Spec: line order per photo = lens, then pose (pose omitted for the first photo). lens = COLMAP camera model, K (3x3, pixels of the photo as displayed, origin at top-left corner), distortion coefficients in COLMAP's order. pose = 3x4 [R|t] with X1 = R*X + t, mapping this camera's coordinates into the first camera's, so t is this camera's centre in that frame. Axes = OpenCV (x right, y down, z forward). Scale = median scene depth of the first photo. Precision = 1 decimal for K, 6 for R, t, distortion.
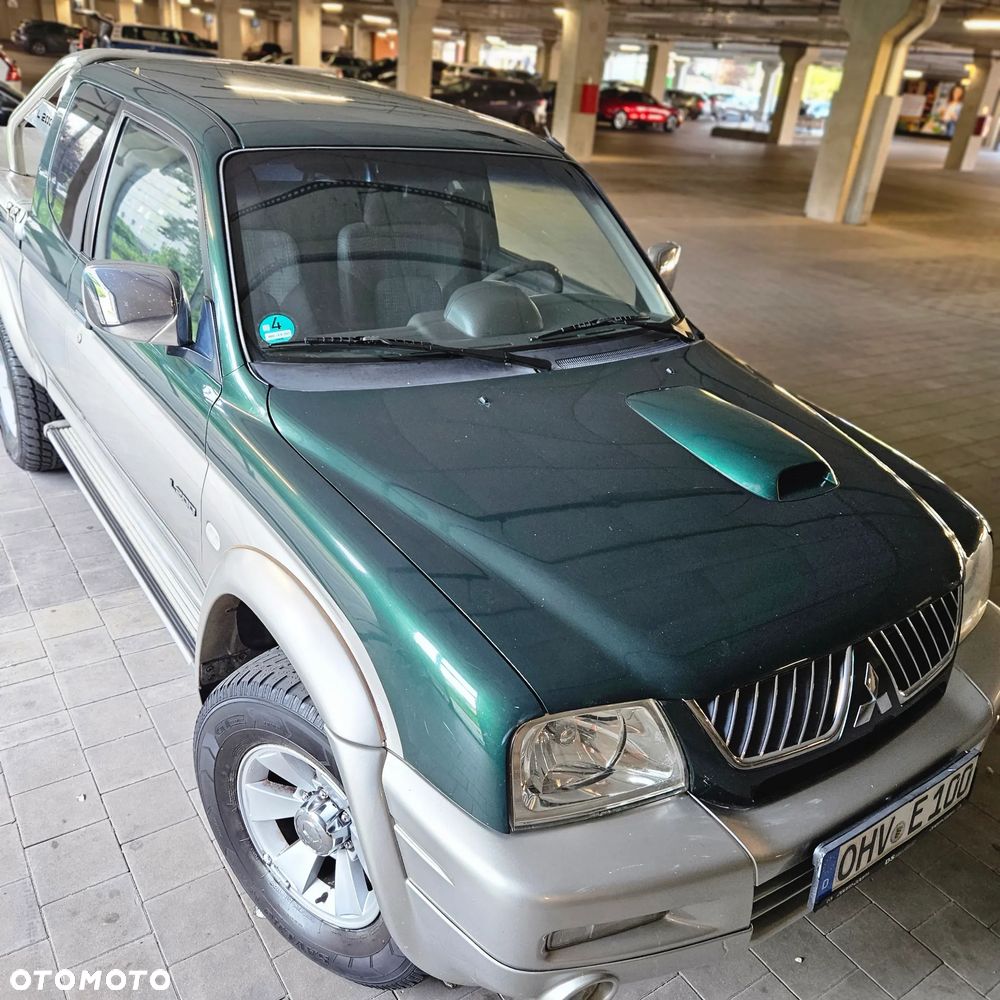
lens RADIAL K [[896.8, 0, 478.7], [0, 896.8, 510.3], [0, 0, 1]] dist [0.082039, -0.065489]
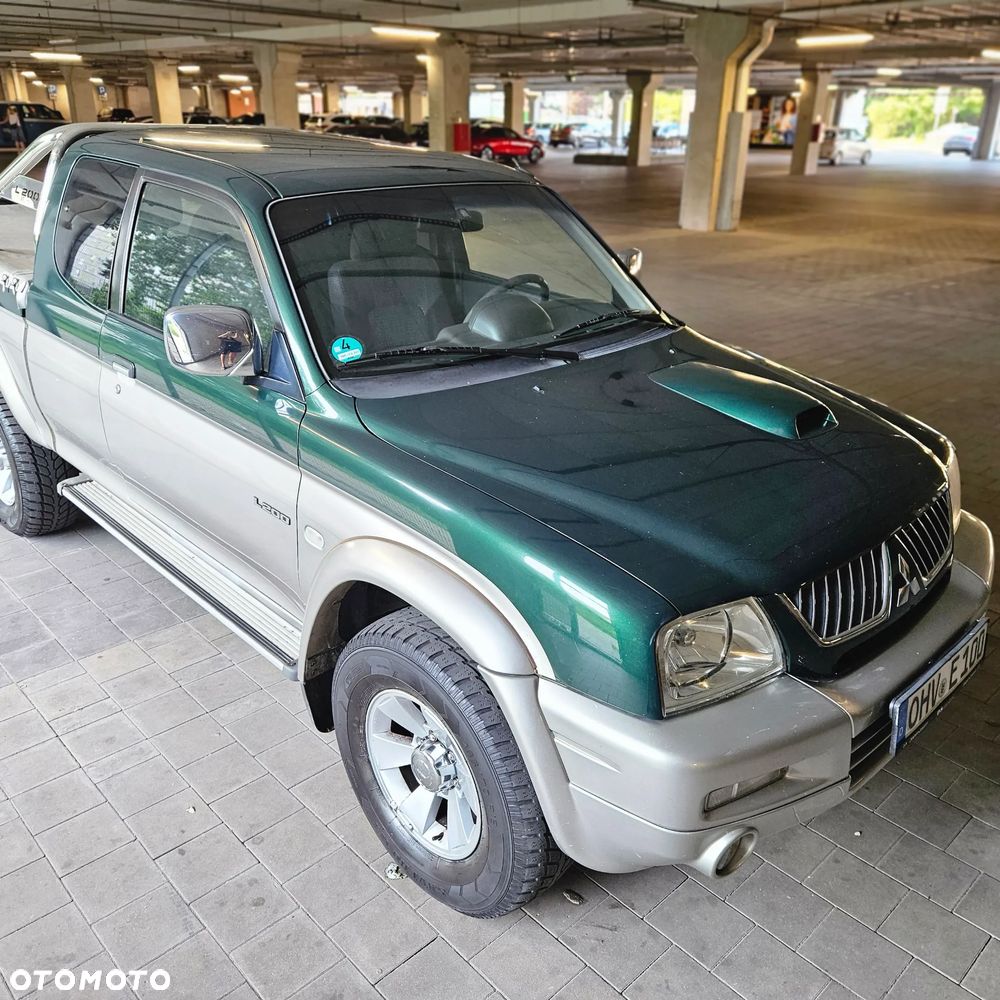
lens RADIAL K [[894.5, 0, 492.1], [0, 894.5, 504.1], [0, 0, 1]] dist [0.085878, -0.075253]
pose [[0.984793, -0.130265, 0.114954, -0.116500], [0.135093, 0.990207, -0.035221, 0.032799], [-0.109240, 0.050215, 0.992746, -0.076007]]
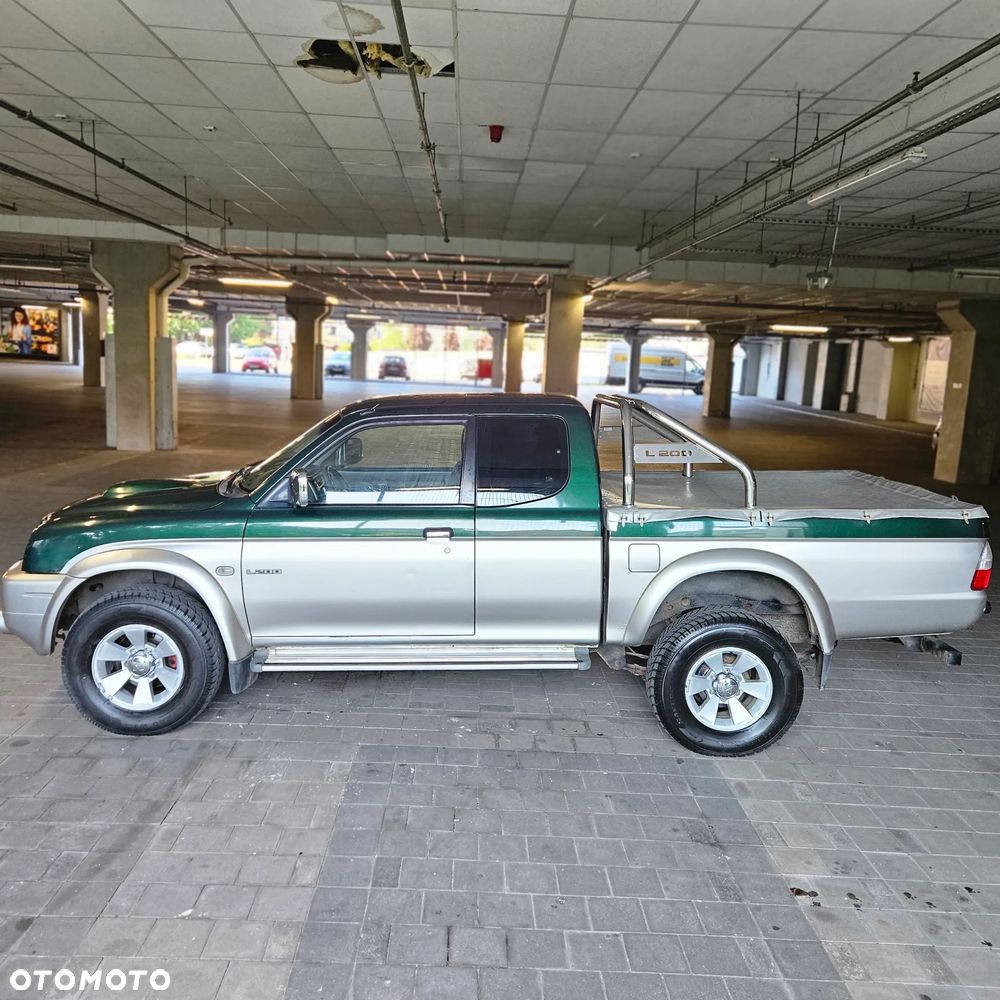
lens RADIAL K [[902.1, 0, 493.6], [0, 902.1, 489.6], [0, 0, 1]] dist [0.087947, -0.078327]
pose [[0.539396, -0.190595, 0.820198, -1.122881], [0.372115, 0.927729, -0.029135, -0.460401], [-0.755369, 0.320923, 0.571337, 0.618733]]
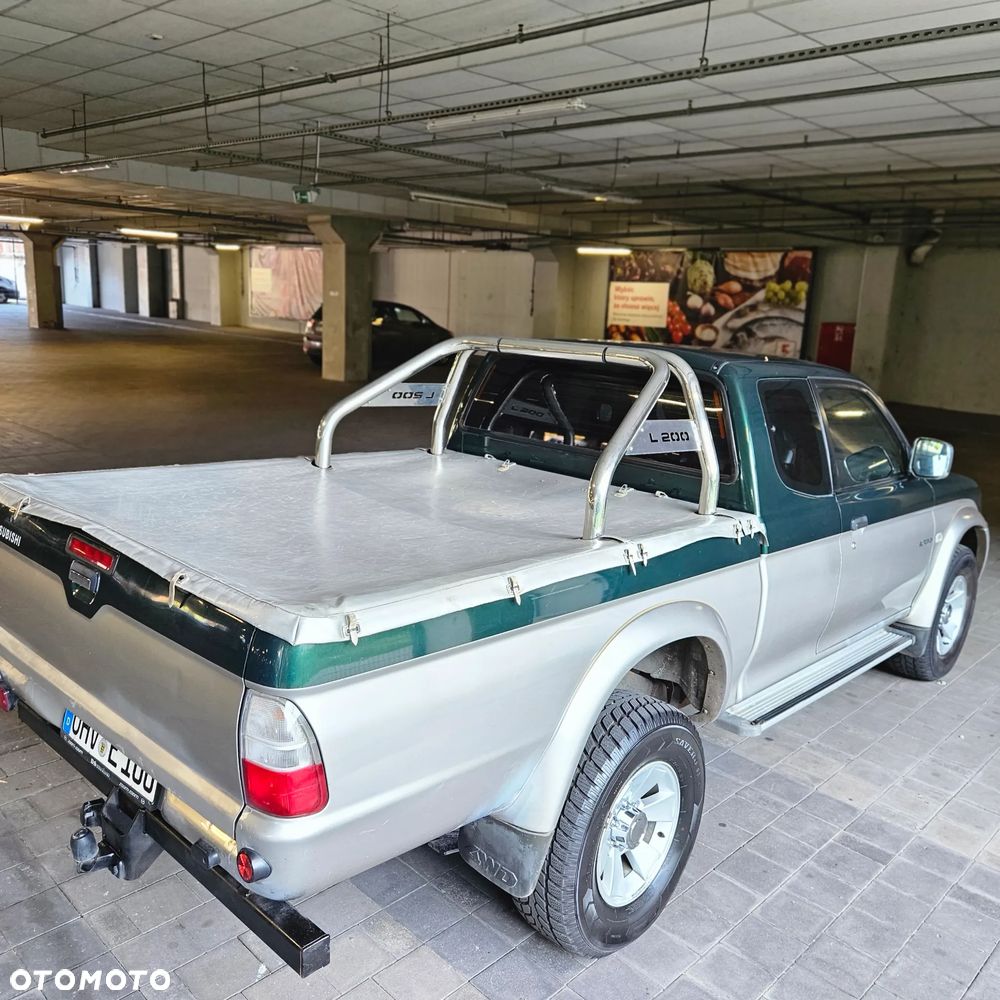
lens RADIAL K [[898.0, 0, 500.1], [0, 898.0, 482.6], [0, 0, 1]] dist [0.082377, -0.072720]
pose [[-0.197725, -0.299806, 0.933285, -1.241990], [0.375928, 0.856095, 0.354654, -0.750098], [-0.905308, 0.420972, -0.056566, 1.206586]]
